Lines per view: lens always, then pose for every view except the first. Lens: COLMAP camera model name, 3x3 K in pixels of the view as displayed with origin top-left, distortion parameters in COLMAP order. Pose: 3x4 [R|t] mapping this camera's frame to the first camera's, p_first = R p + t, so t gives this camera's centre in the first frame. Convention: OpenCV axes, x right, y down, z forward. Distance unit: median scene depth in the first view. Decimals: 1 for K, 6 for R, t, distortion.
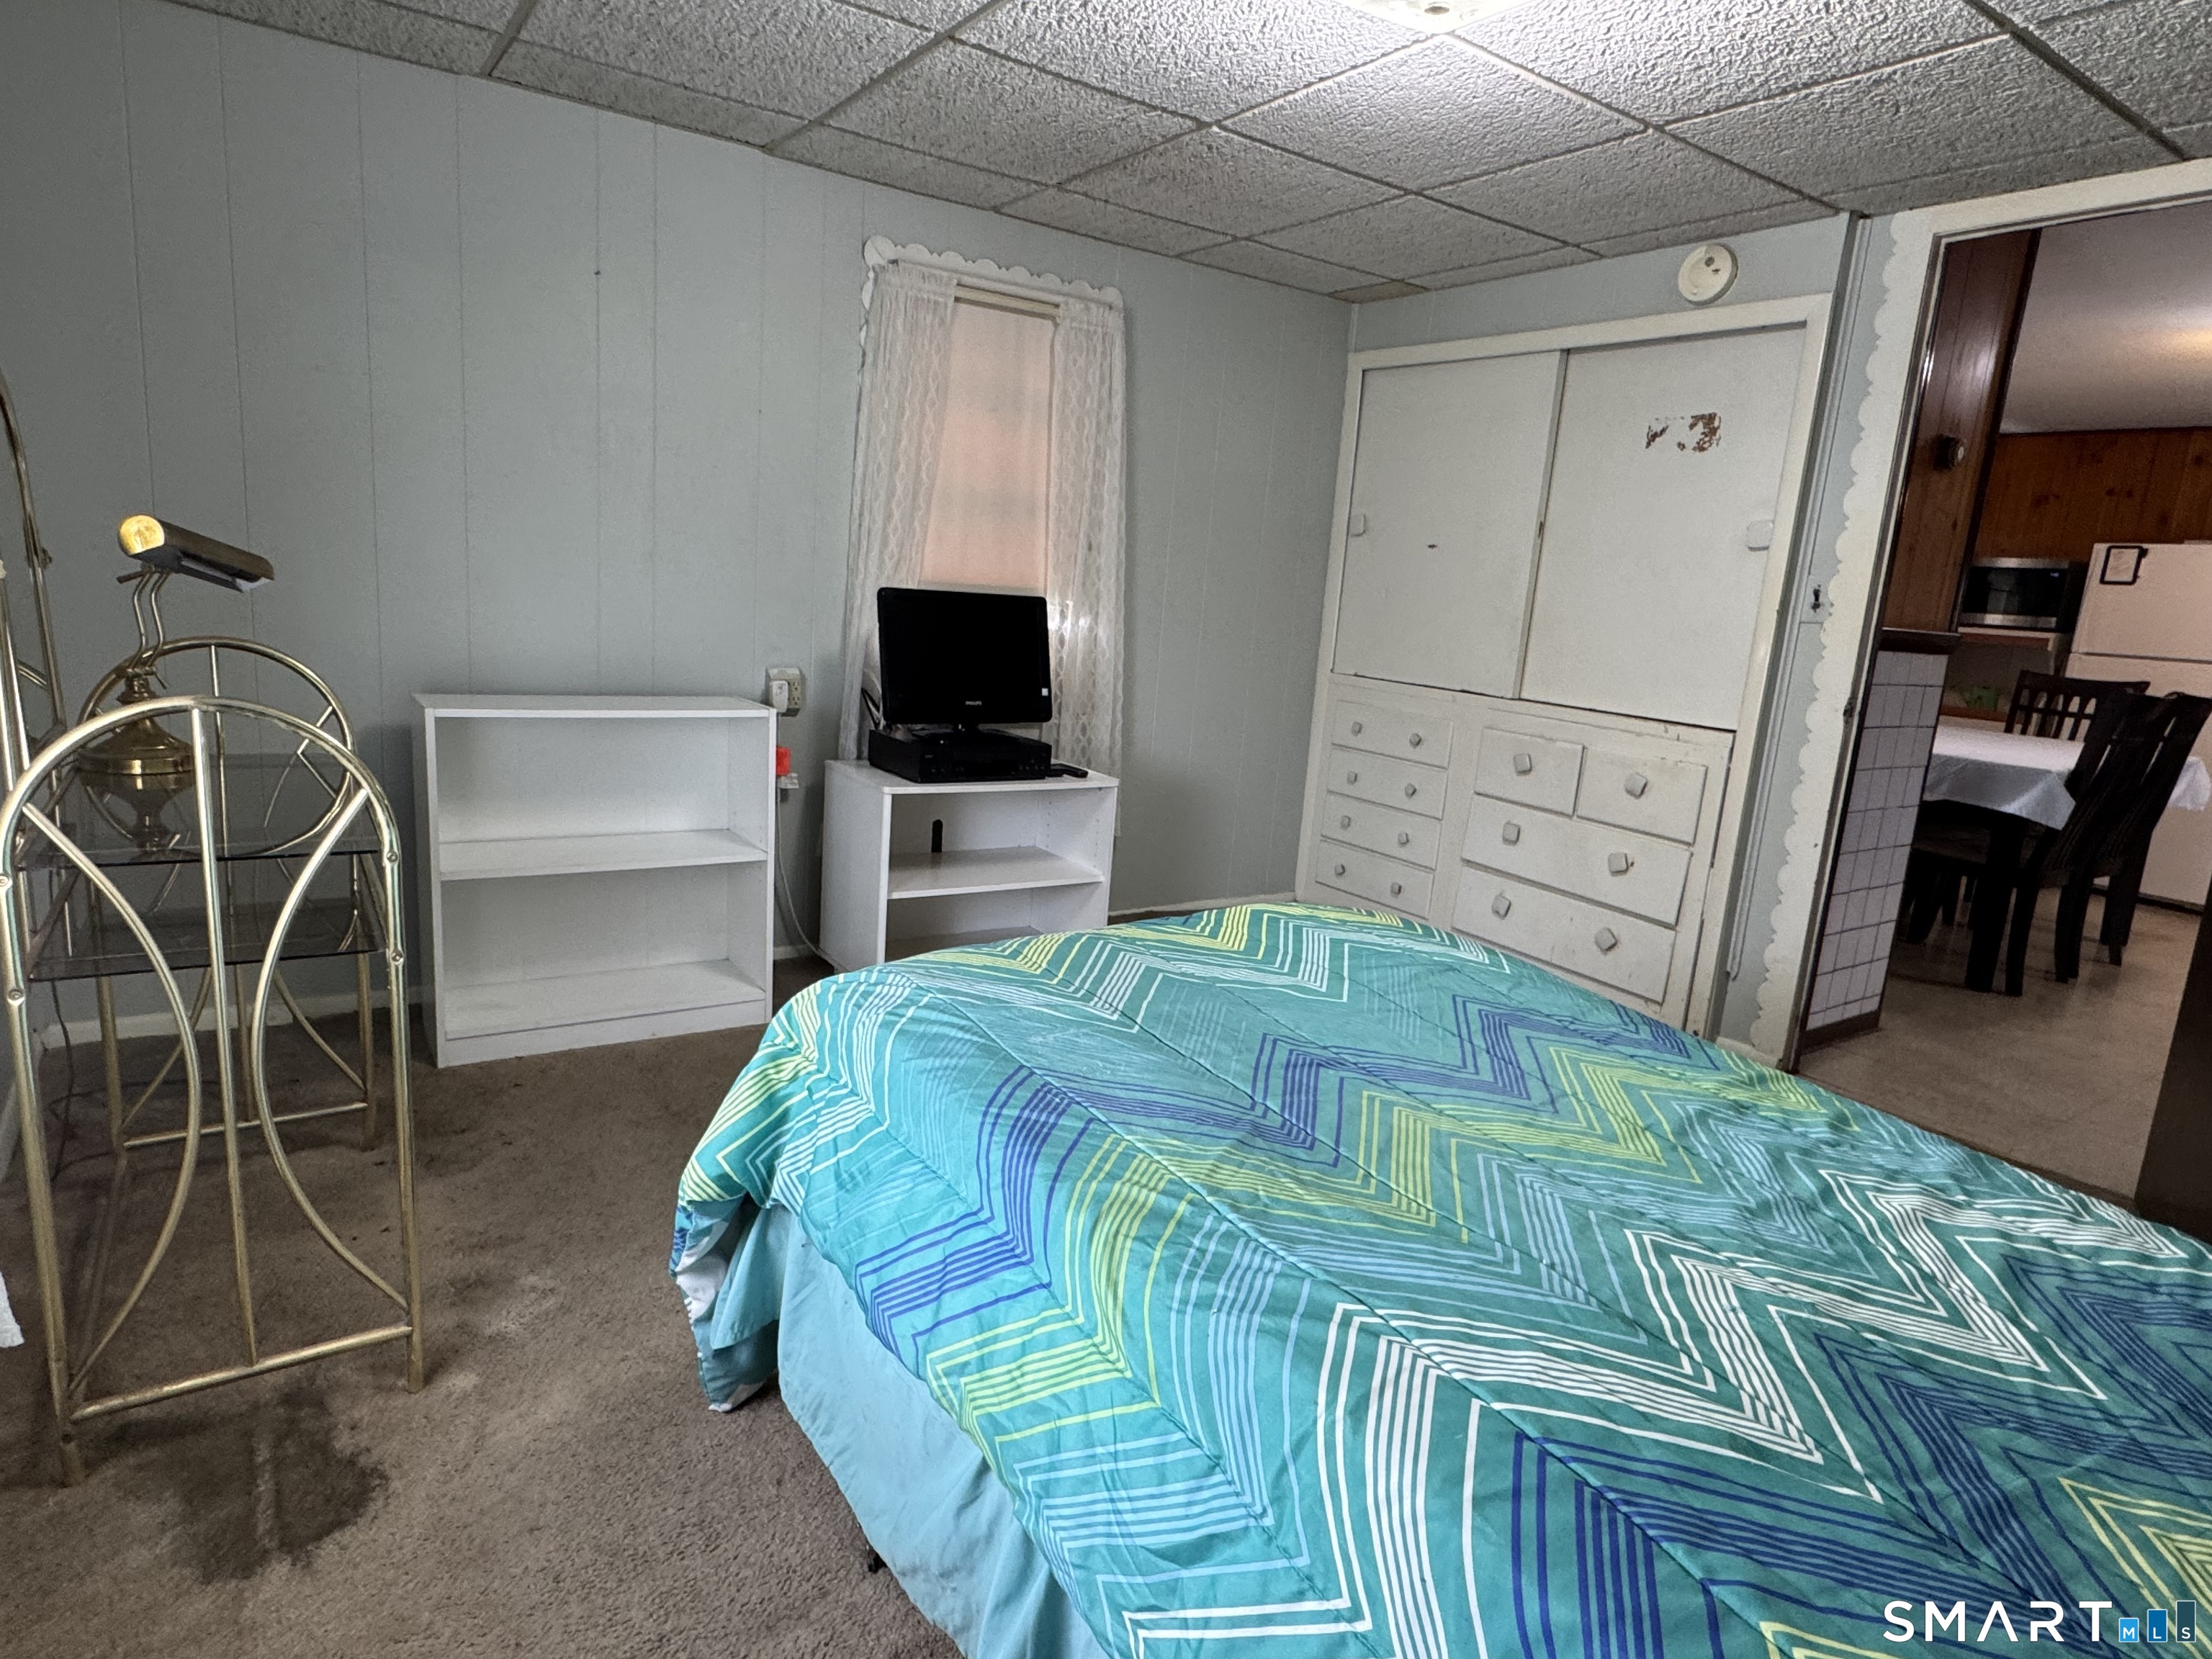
lens RADIAL K [[1245.3, 0, 1107.4], [0, 1245.3, 820.4], [0, 0, 1]] dist [-0.002563, 0.001721]
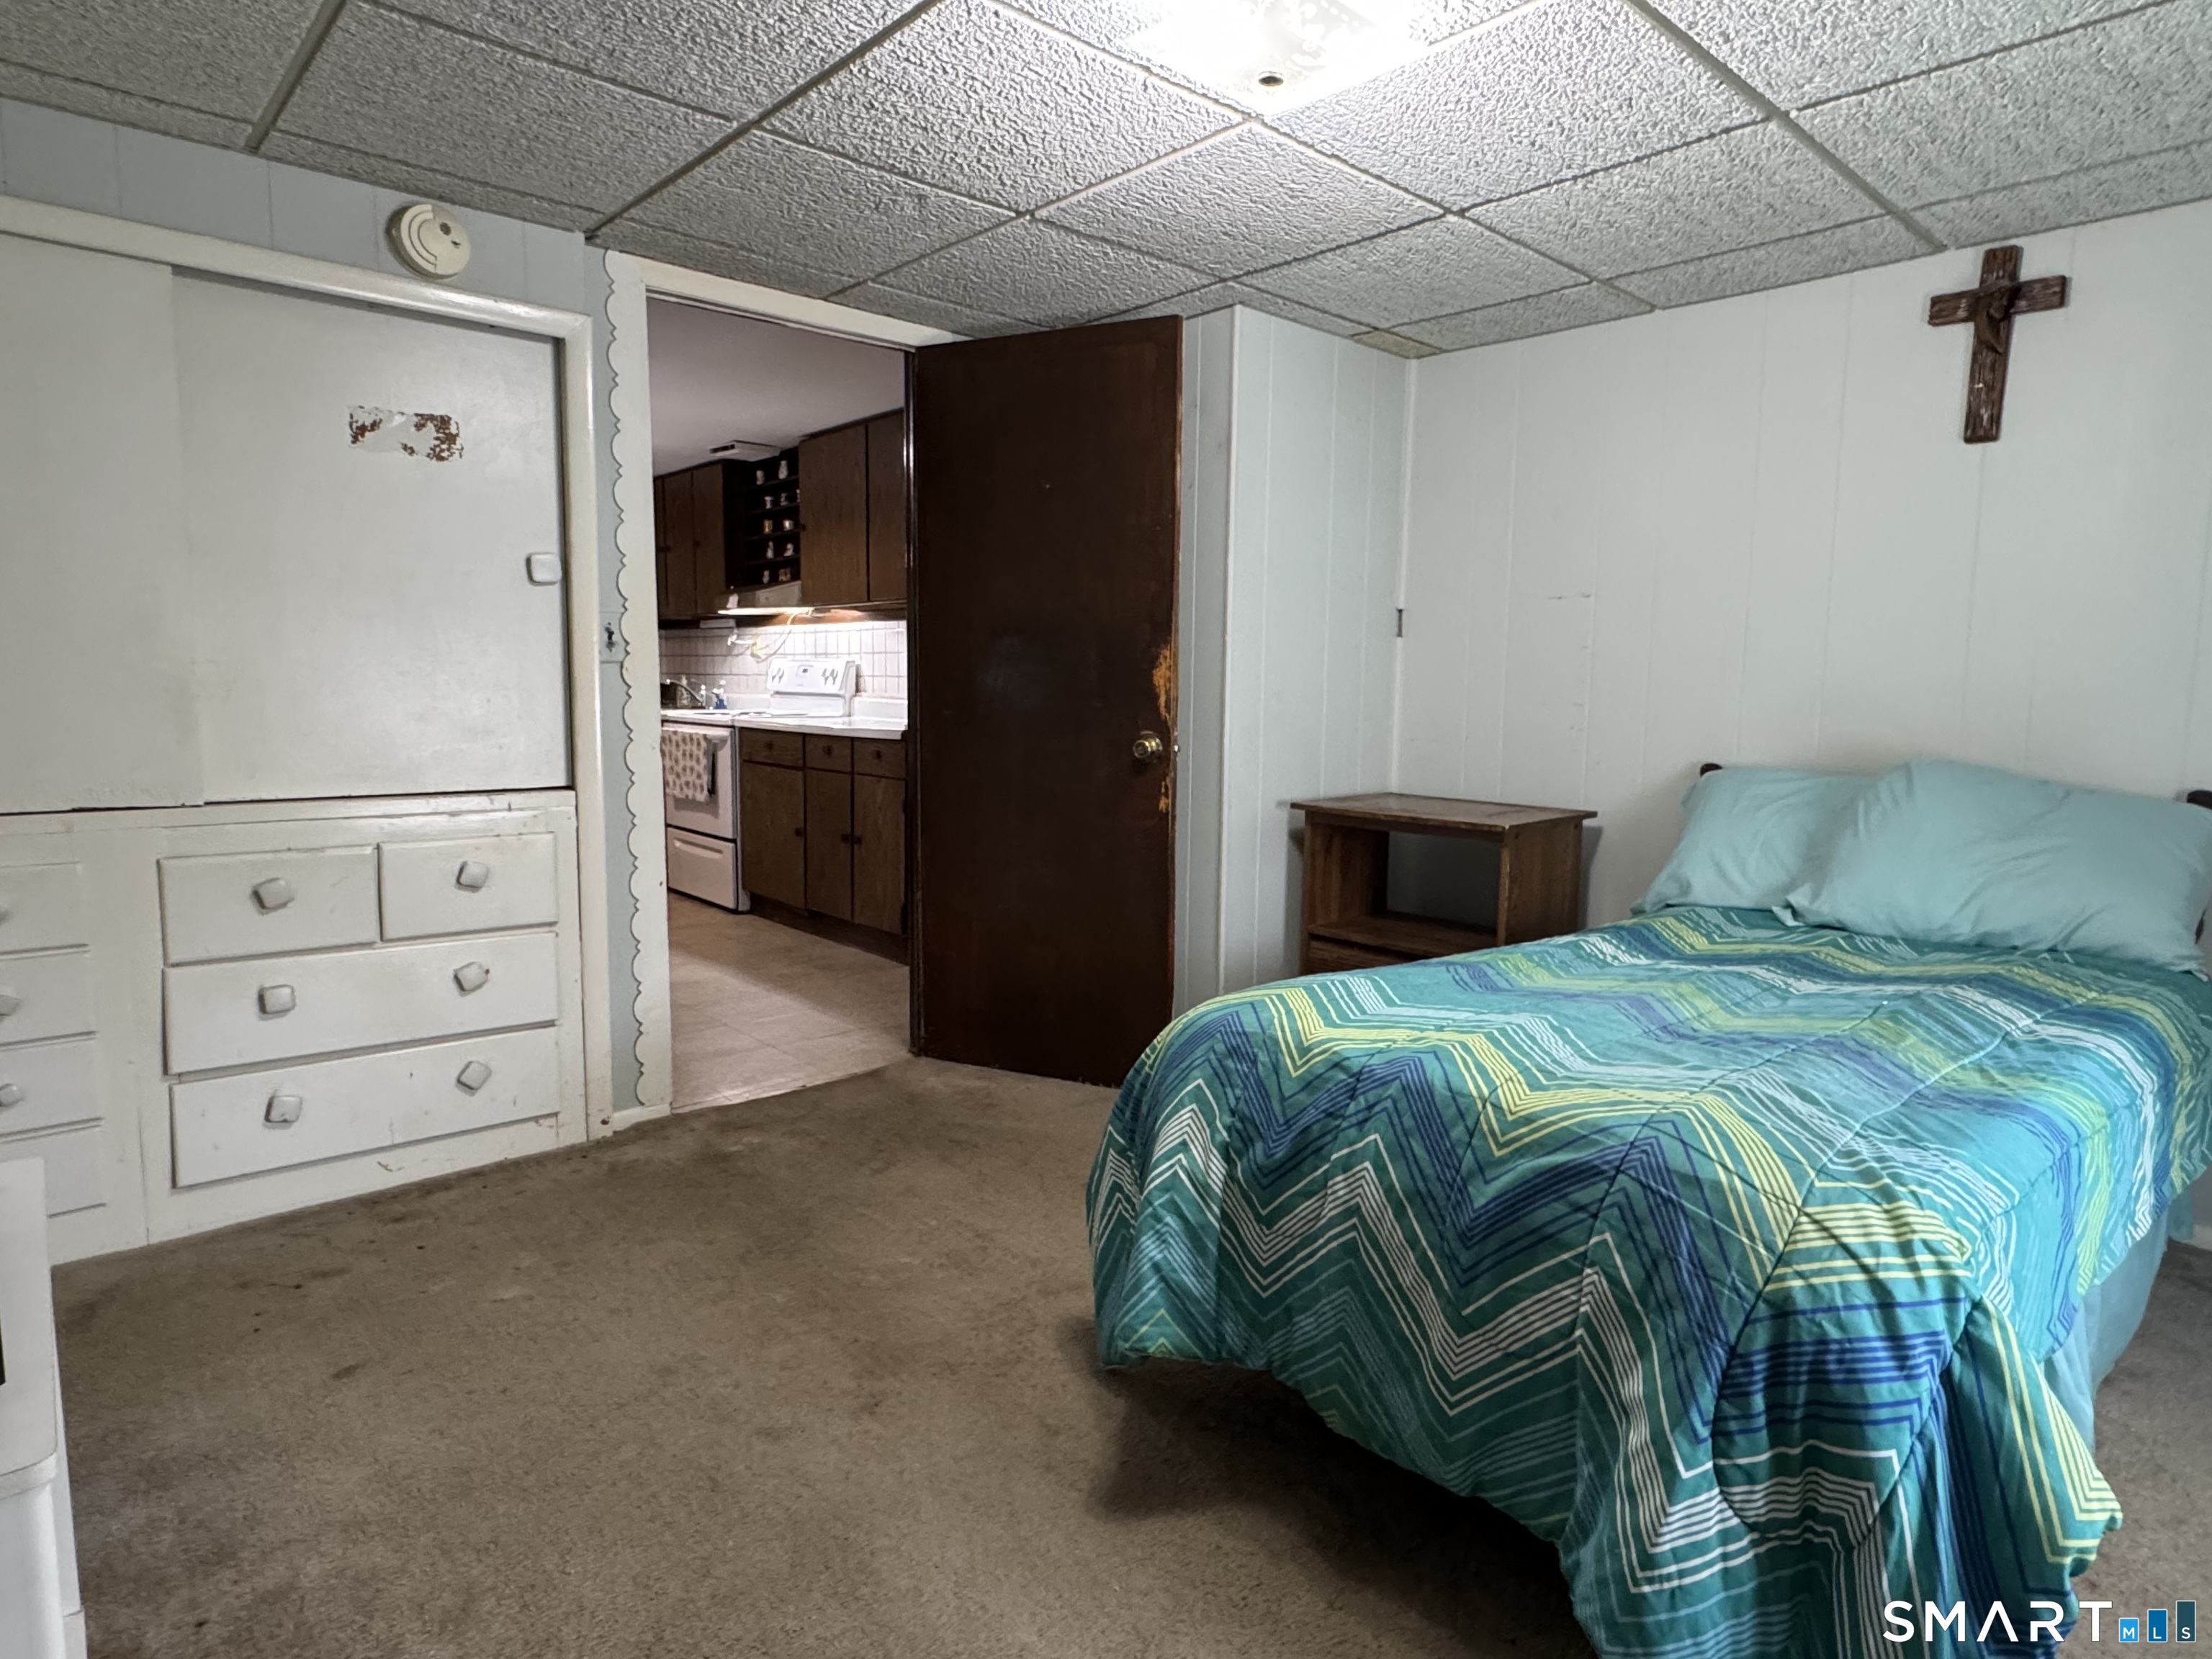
lens RADIAL K [[1245.3, 0, 1098.3], [0, 1245.3, 816.4], [0, 0, 1]] dist [-0.002563, 0.001721]
pose [[-0.127676, -0.184074, 0.974585, -0.236346], [0.170176, 0.963989, 0.204367, -0.095422], [-0.977107, 0.191943, -0.091754, 0.402764]]
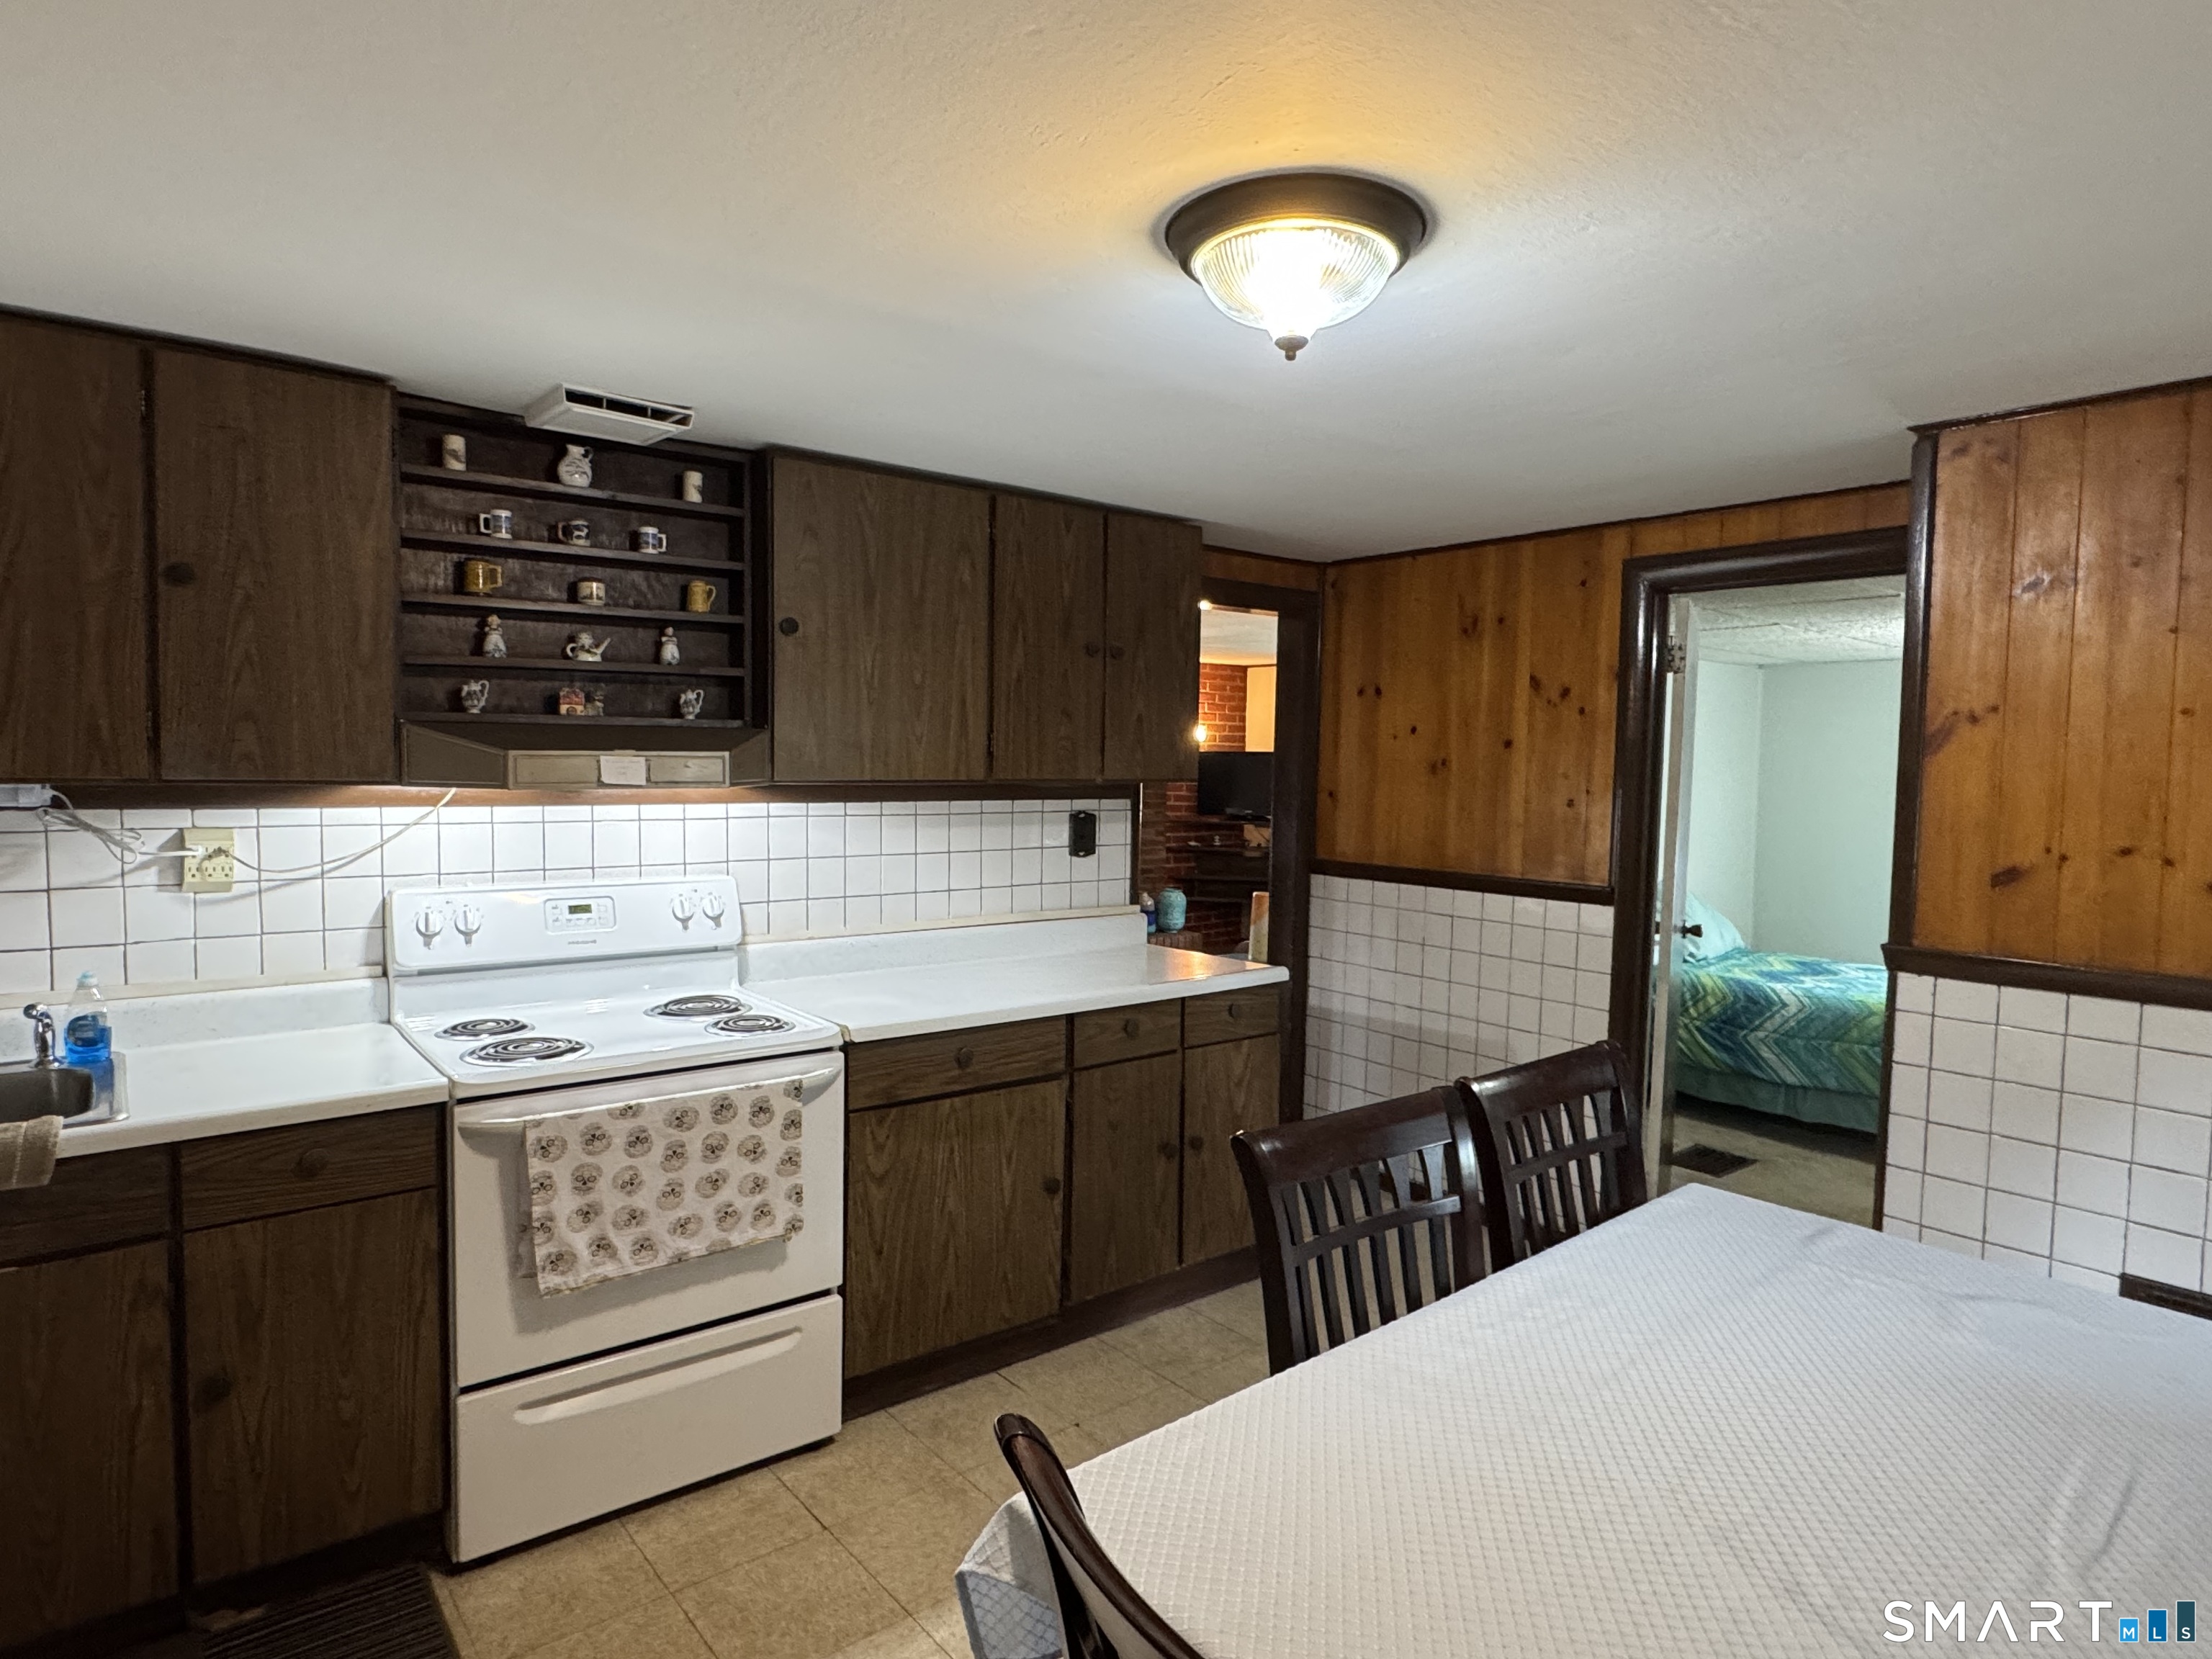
lens RADIAL K [[1245.3, 0, 1090.5], [0, 1245.3, 831.2], [0, 0, 1]] dist [-0.002563, 0.001721]
pose [[-0.993011, -0.086271, -0.080534, 0.754399], [-0.103718, 0.963521, 0.246717, -0.216447], [0.056312, 0.253346, -0.965735, 1.031629]]
